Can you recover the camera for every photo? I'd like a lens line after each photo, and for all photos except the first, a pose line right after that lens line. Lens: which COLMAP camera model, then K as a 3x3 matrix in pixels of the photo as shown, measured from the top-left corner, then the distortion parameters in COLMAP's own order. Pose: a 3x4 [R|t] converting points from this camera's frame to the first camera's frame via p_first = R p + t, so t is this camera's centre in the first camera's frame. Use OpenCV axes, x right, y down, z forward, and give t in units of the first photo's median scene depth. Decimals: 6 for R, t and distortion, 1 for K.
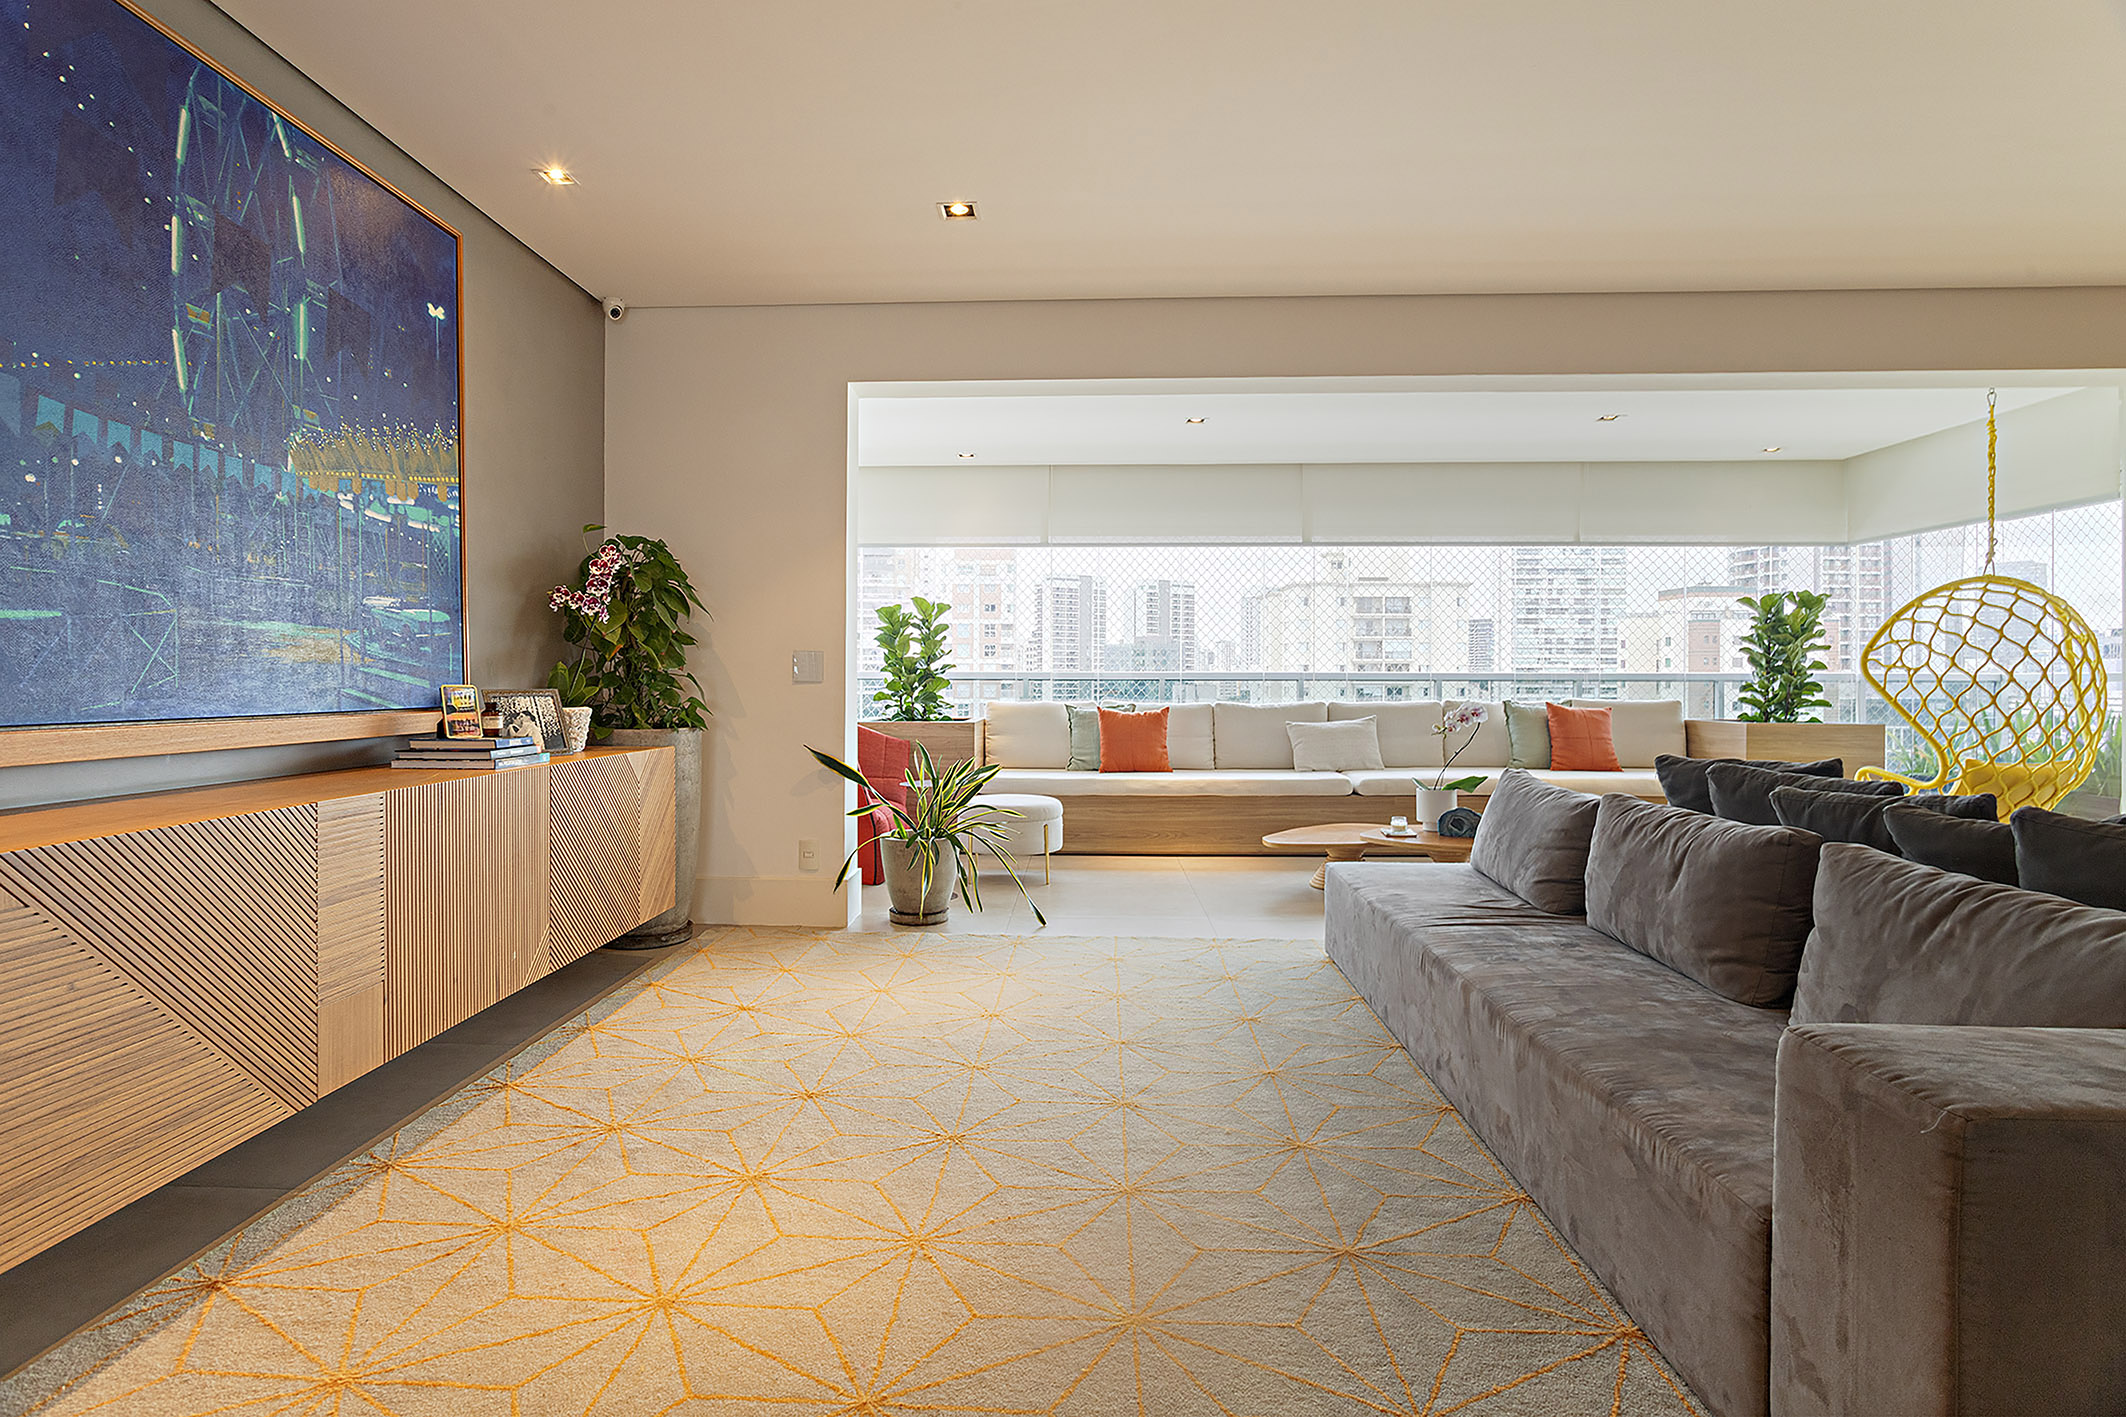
lens RADIAL K [[1133.1, 0, 955.1], [0, 1133.1, 692.5], [0, 0, 1]] dist [0.011224, 0.000615]
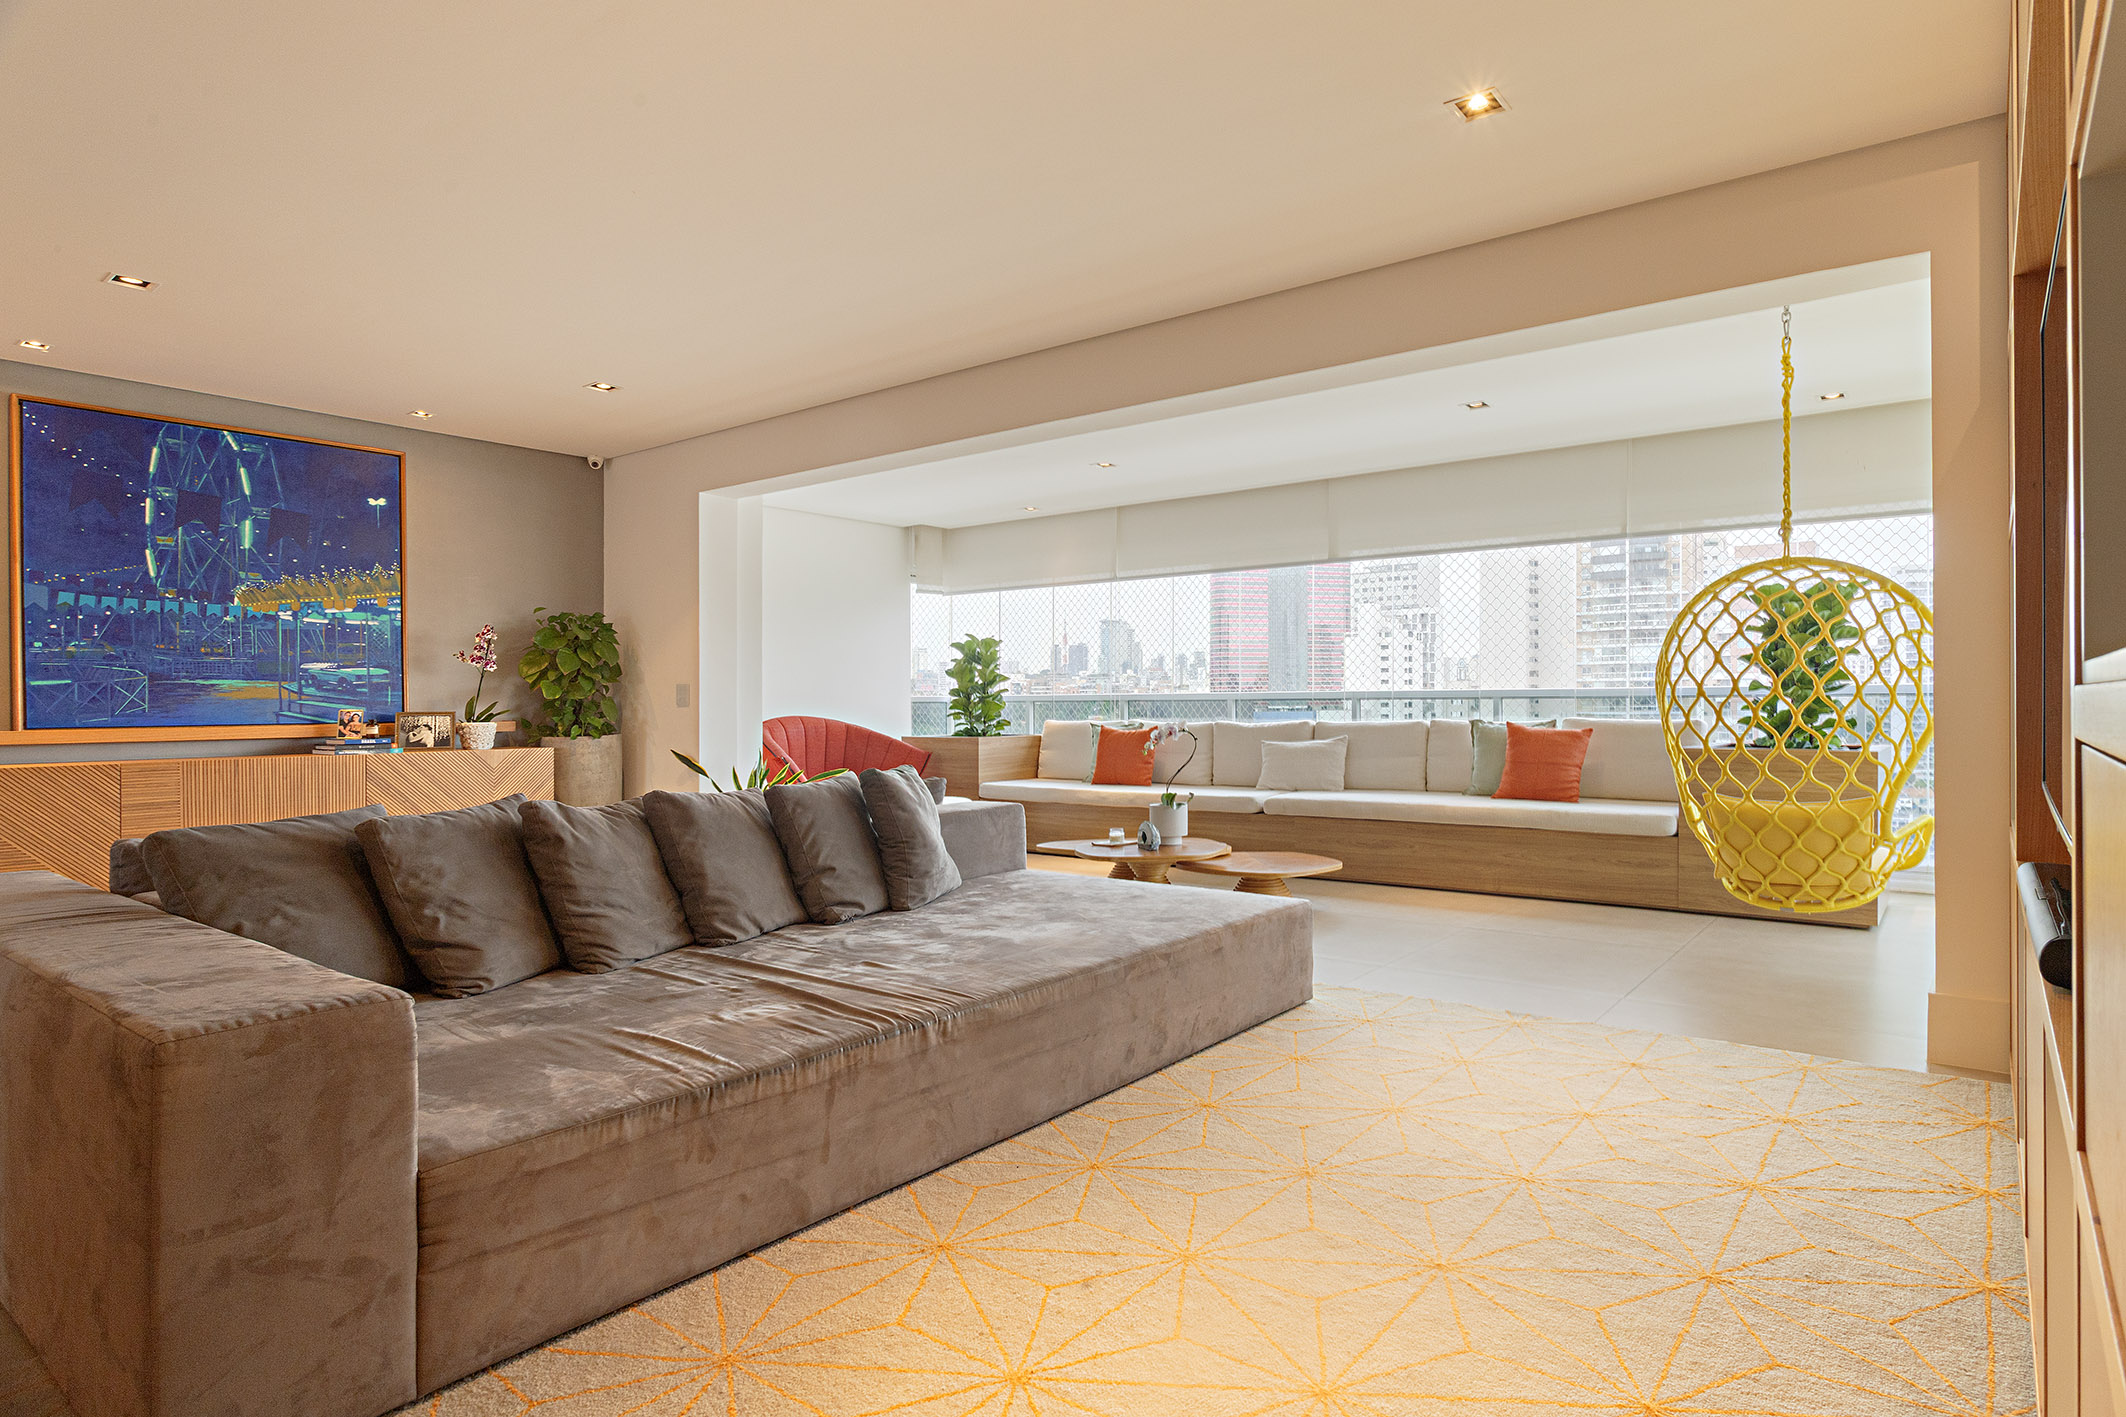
lens RADIAL K [[1133.1, 0, 1067.8], [0, 1133.1, 716.1], [0, 0, 1]] dist [0.011224, 0.000615]
pose [[0.817347, -0.000333, -0.576145, 0.768149], [0.002457, 0.999993, 0.002909, 0.000491], [0.576140, -0.003793, 0.817342, 0.082590]]
